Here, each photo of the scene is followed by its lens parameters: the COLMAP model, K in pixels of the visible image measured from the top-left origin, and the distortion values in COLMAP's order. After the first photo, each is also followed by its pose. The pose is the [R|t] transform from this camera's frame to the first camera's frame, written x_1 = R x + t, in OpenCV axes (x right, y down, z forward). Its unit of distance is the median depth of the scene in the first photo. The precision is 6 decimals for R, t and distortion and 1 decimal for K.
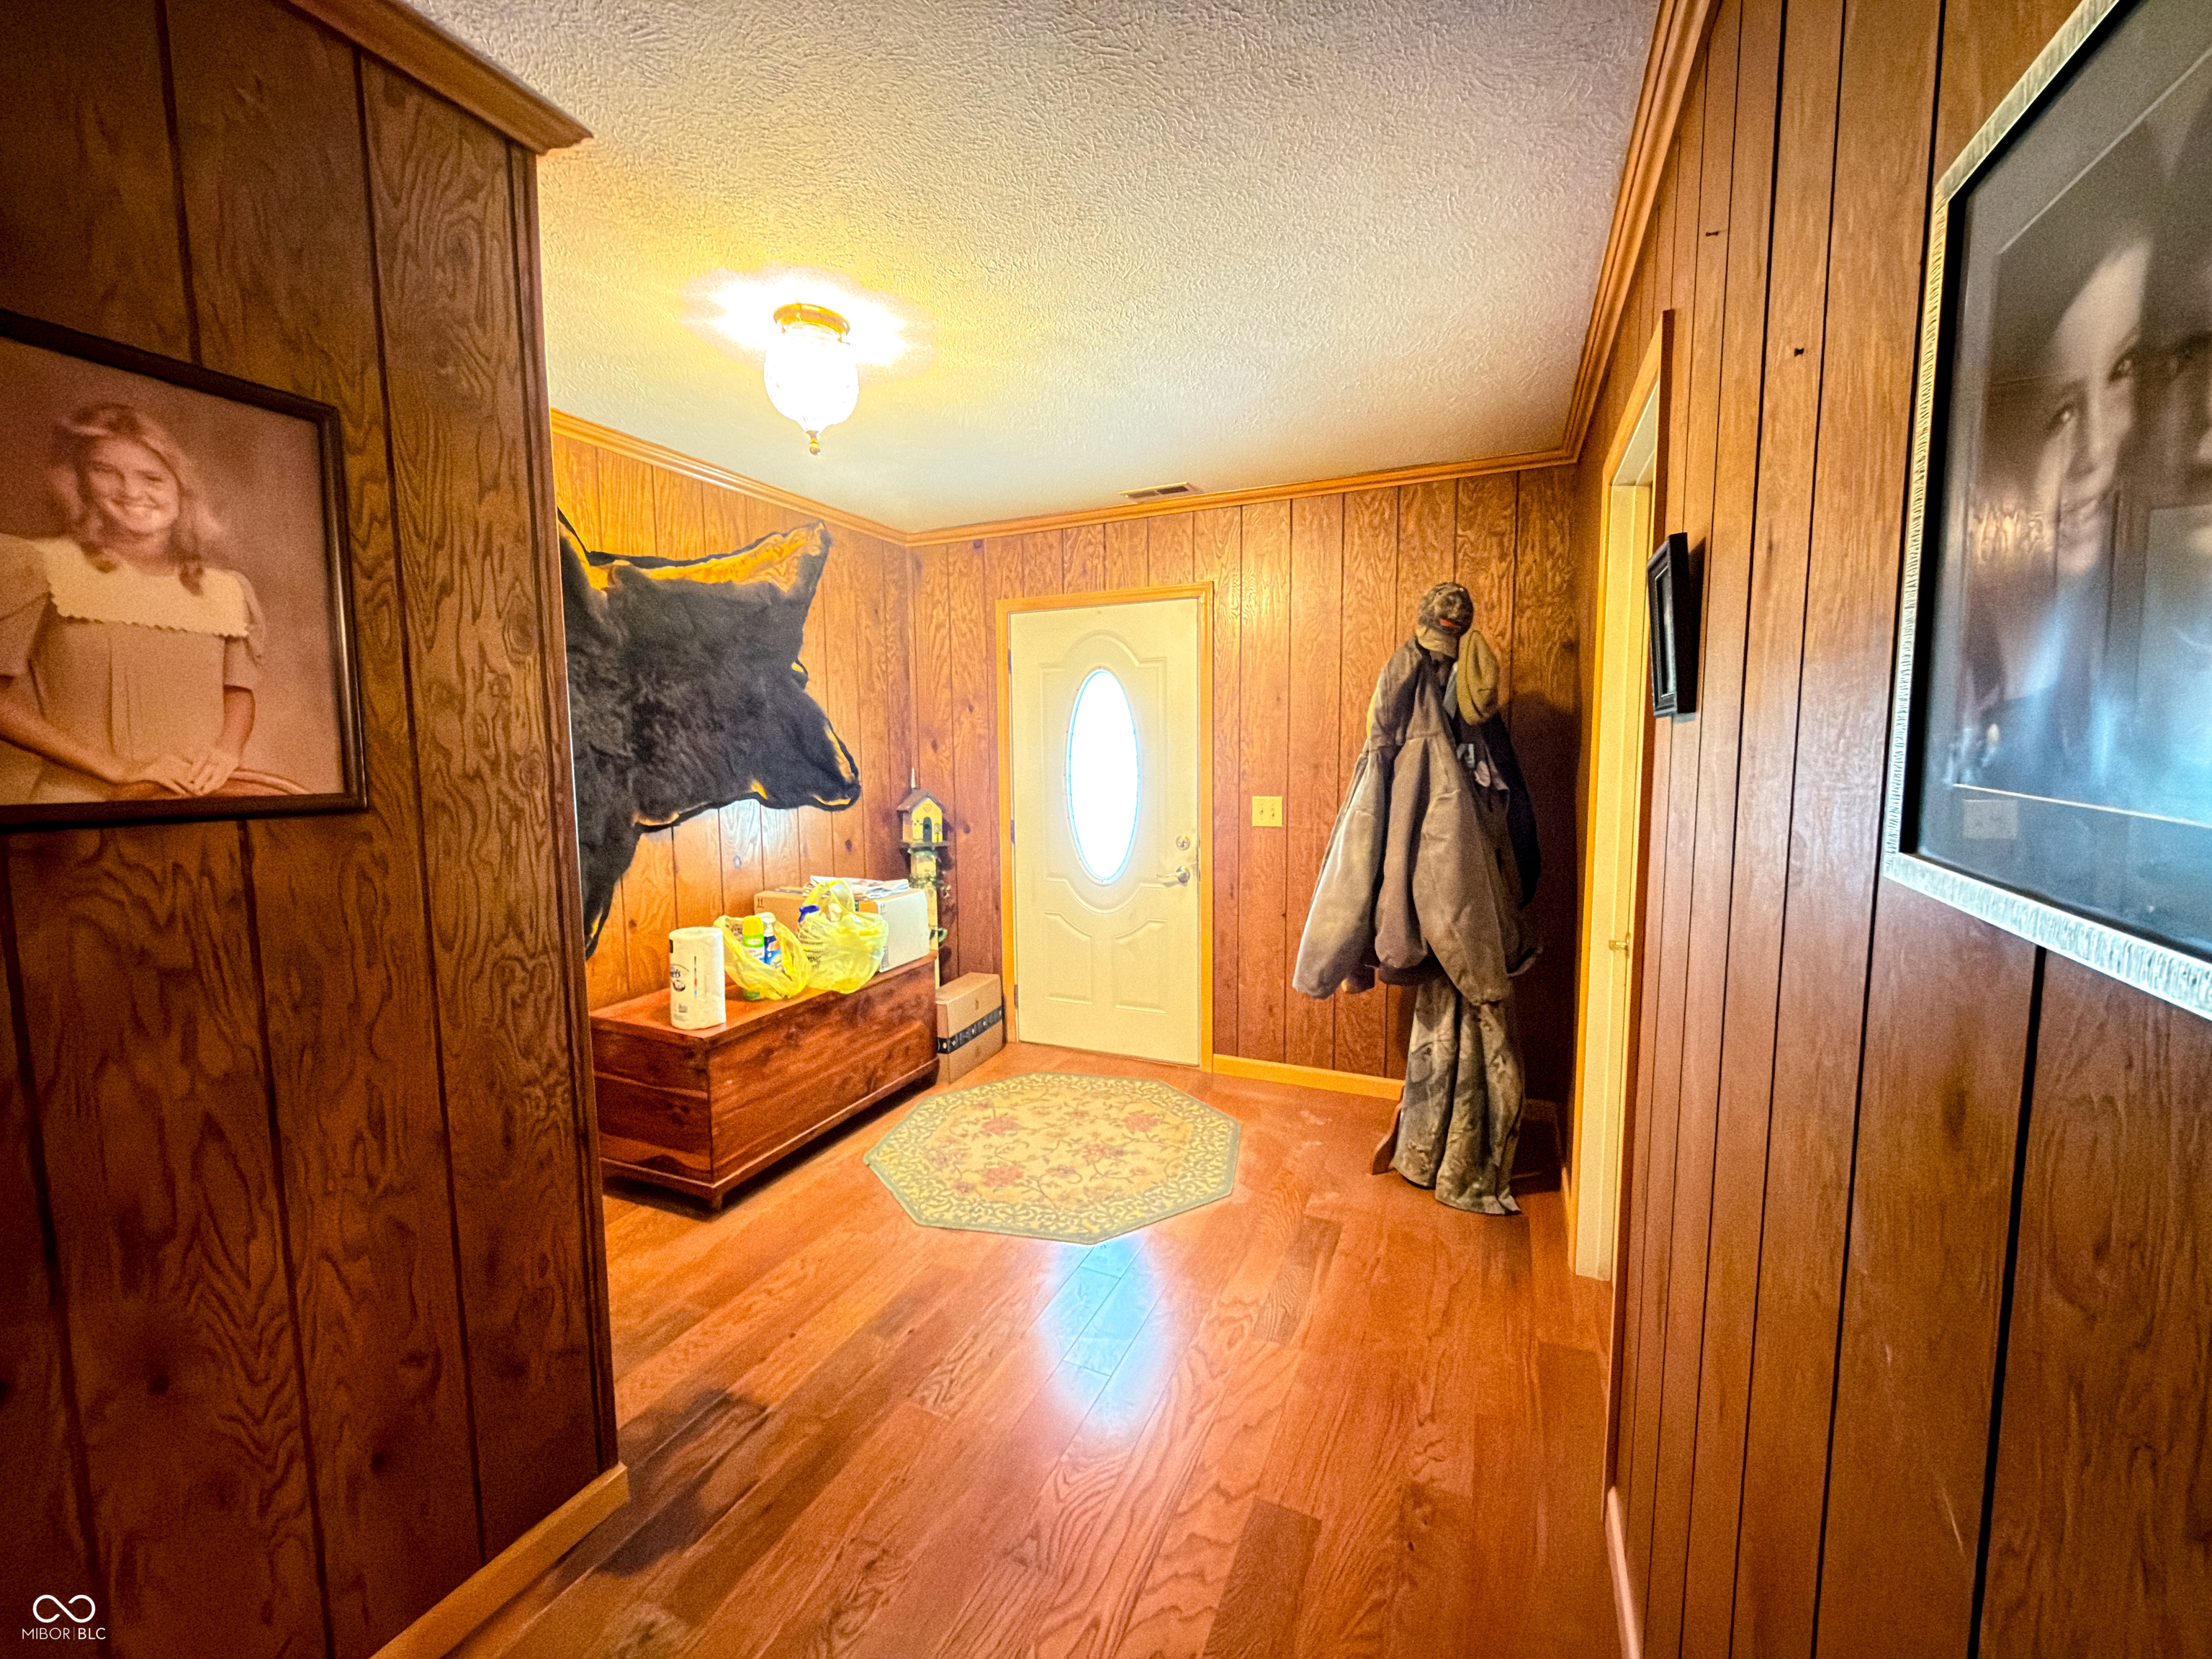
lens RADIAL K [[883.6, 0, 1100.9], [0, 883.6, 828.9], [0, 0, 1]] dist [-0.001054, 0.000551]
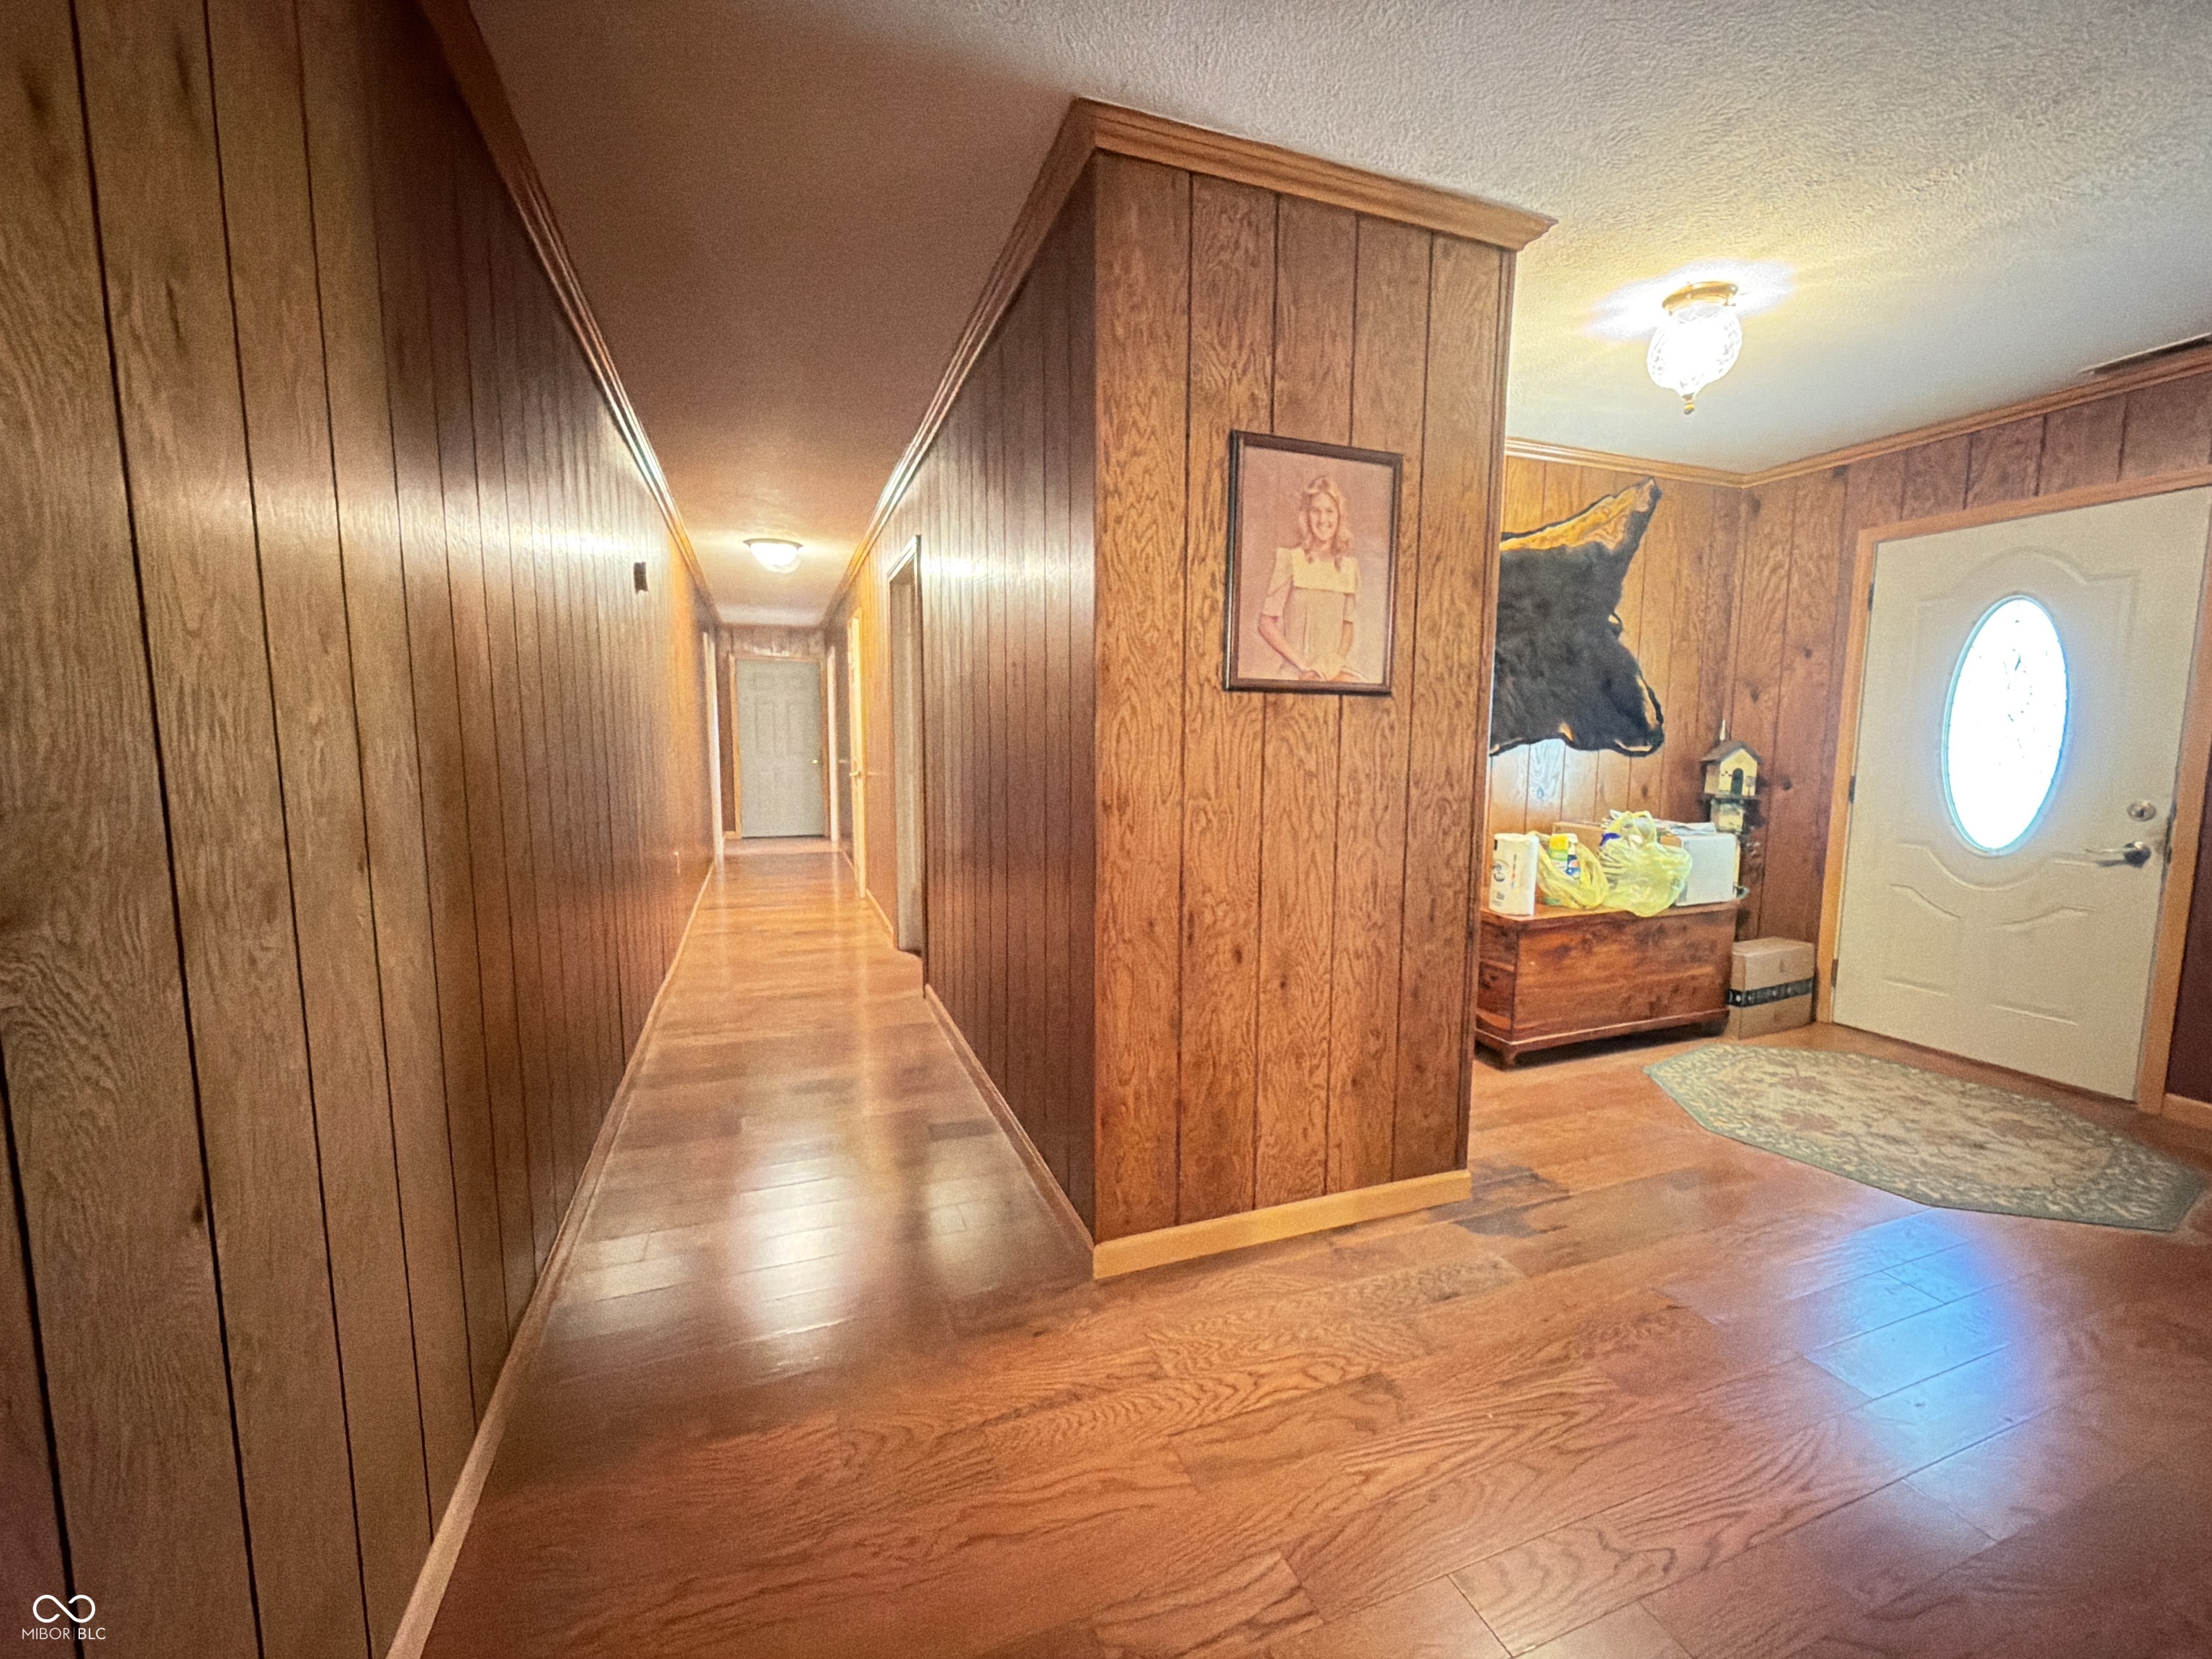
lens RADIAL K [[883.6, 0, 1097.2], [0, 883.6, 832.9], [0, 0, 1]] dist [-0.001054, 0.000551]
pose [[0.704962, 0.089836, -0.703532, -0.006831], [-0.075508, 0.995815, 0.051497, 0.080611], [0.705214, 0.016819, 0.708795, -0.238665]]
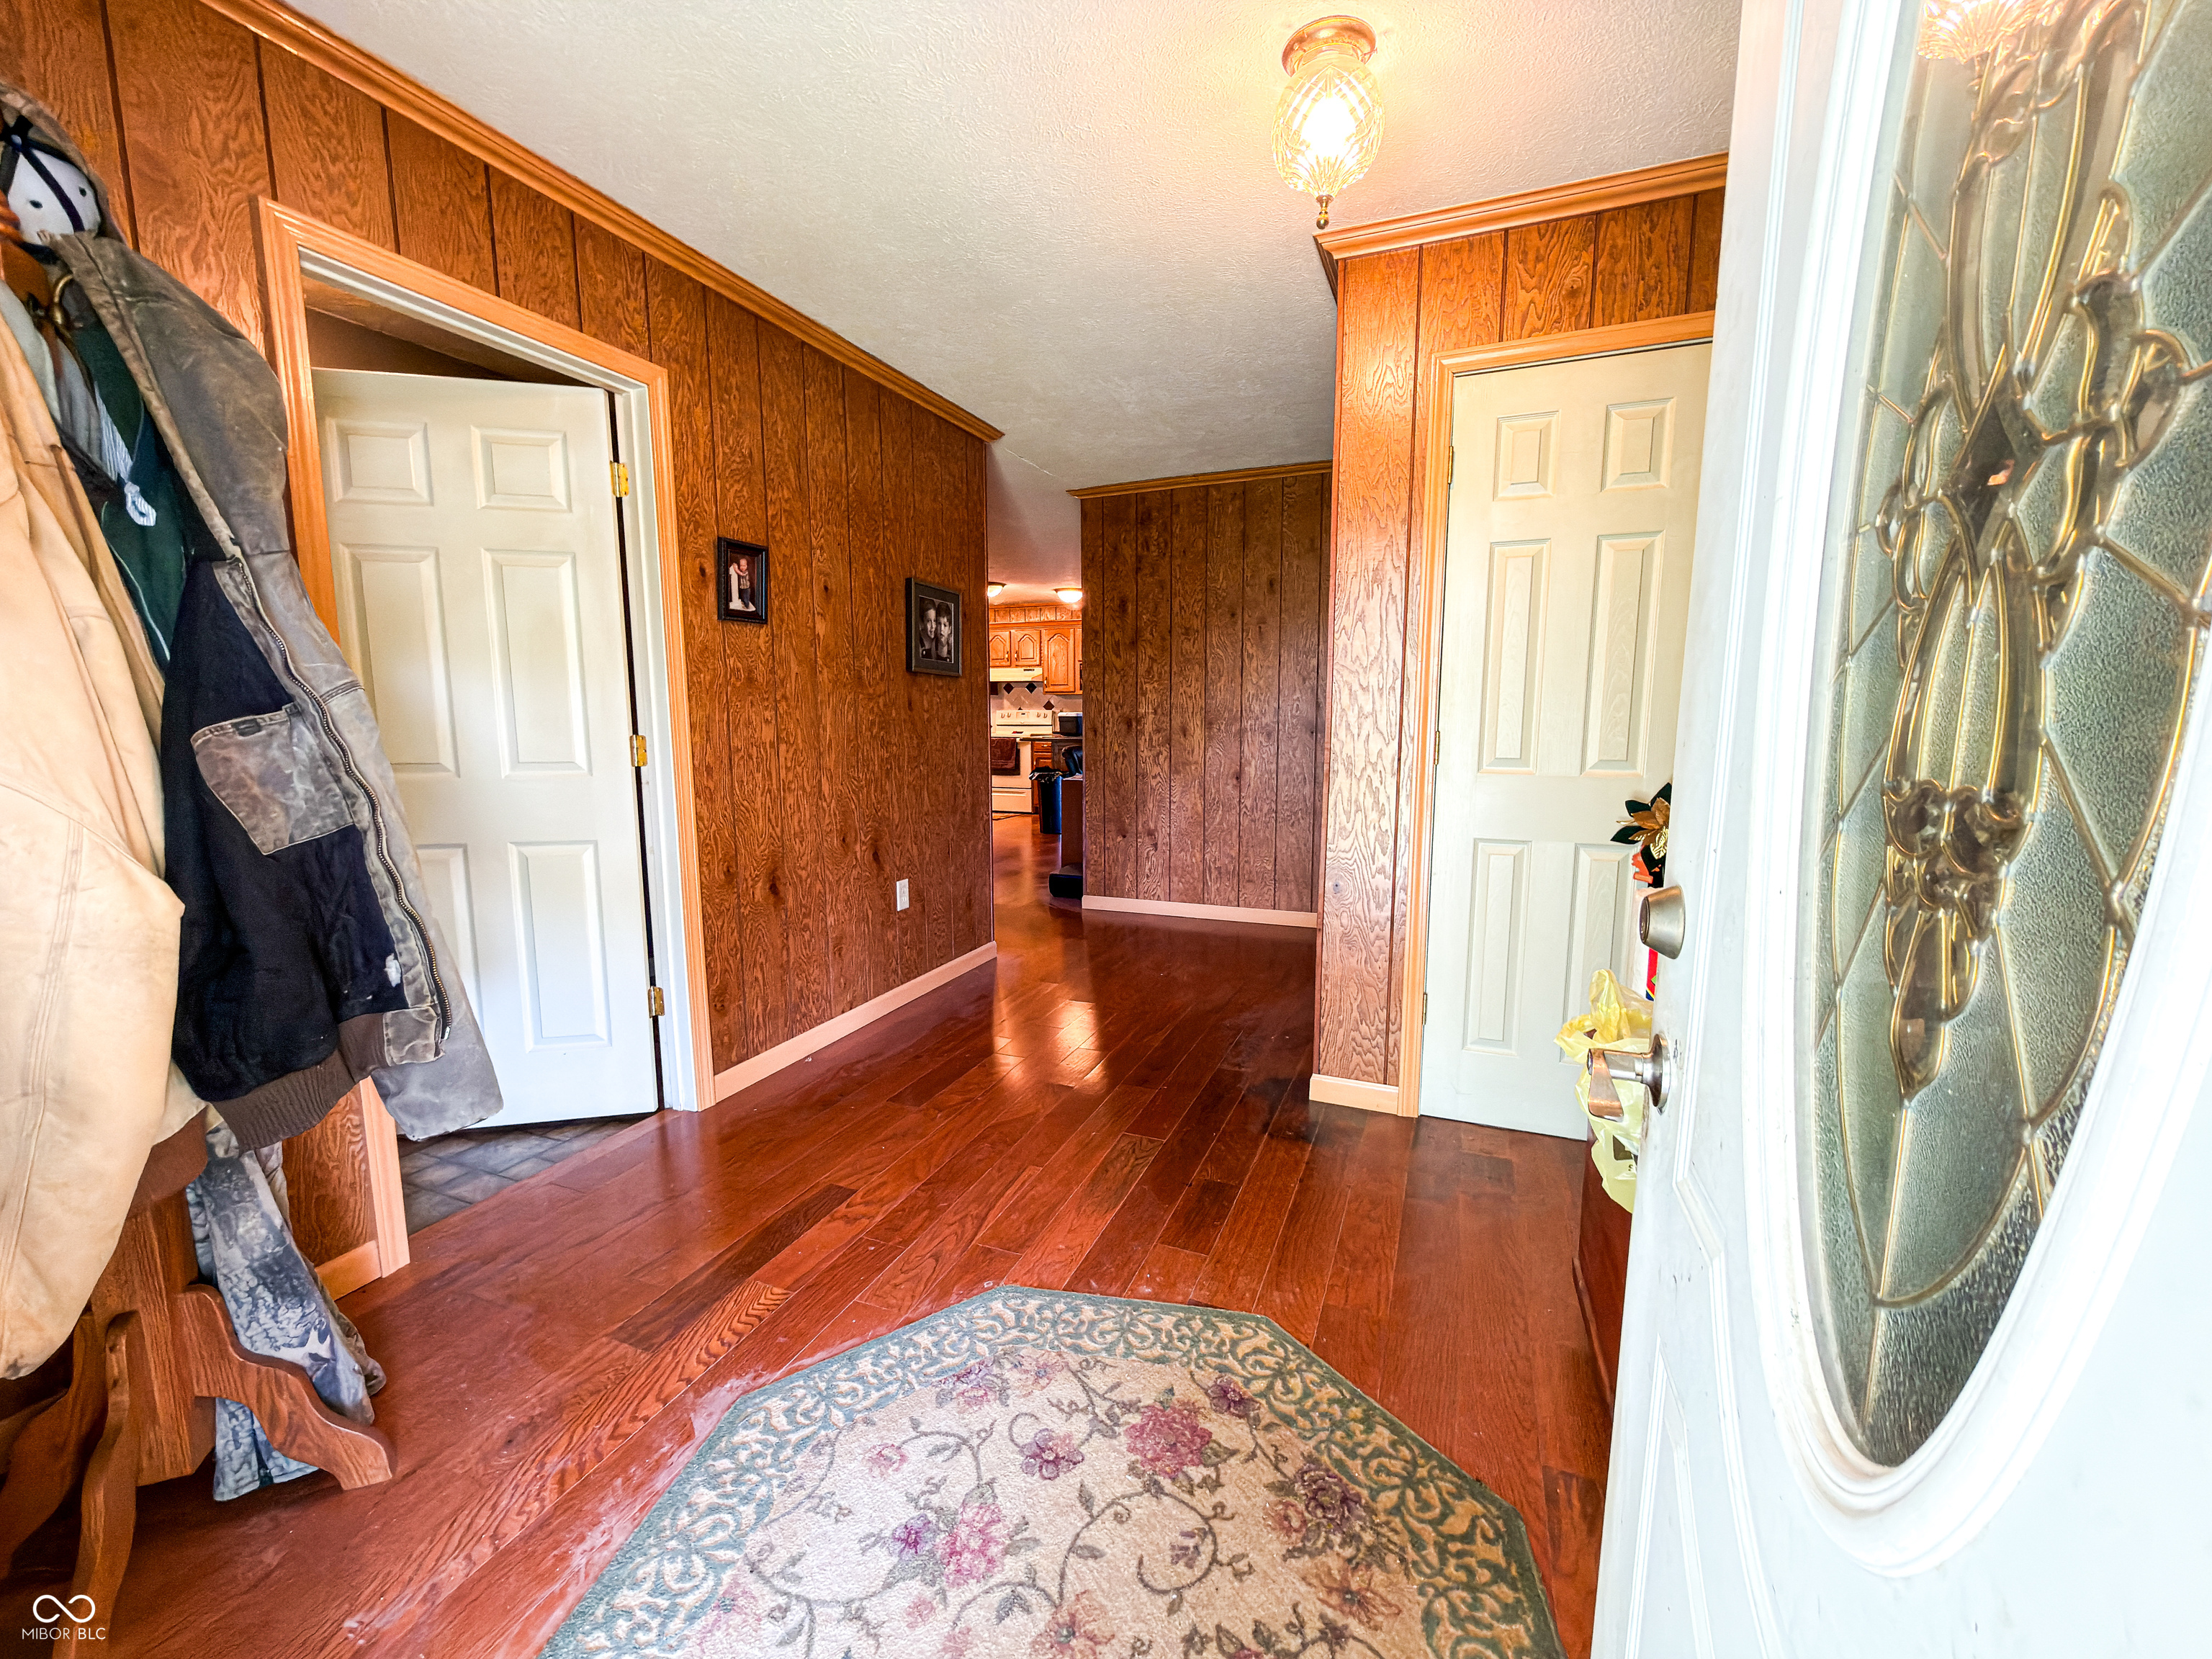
lens RADIAL K [[883.6, 0, 1106.9], [0, 883.6, 834.3], [0, 0, 1]] dist [-0.001054, 0.000551]
pose [[-0.999428, 0.010040, -0.032283, -0.060861], [0.002499, 0.974214, 0.225611, -0.044888], [0.033715, 0.225401, -0.973683, 1.344226]]
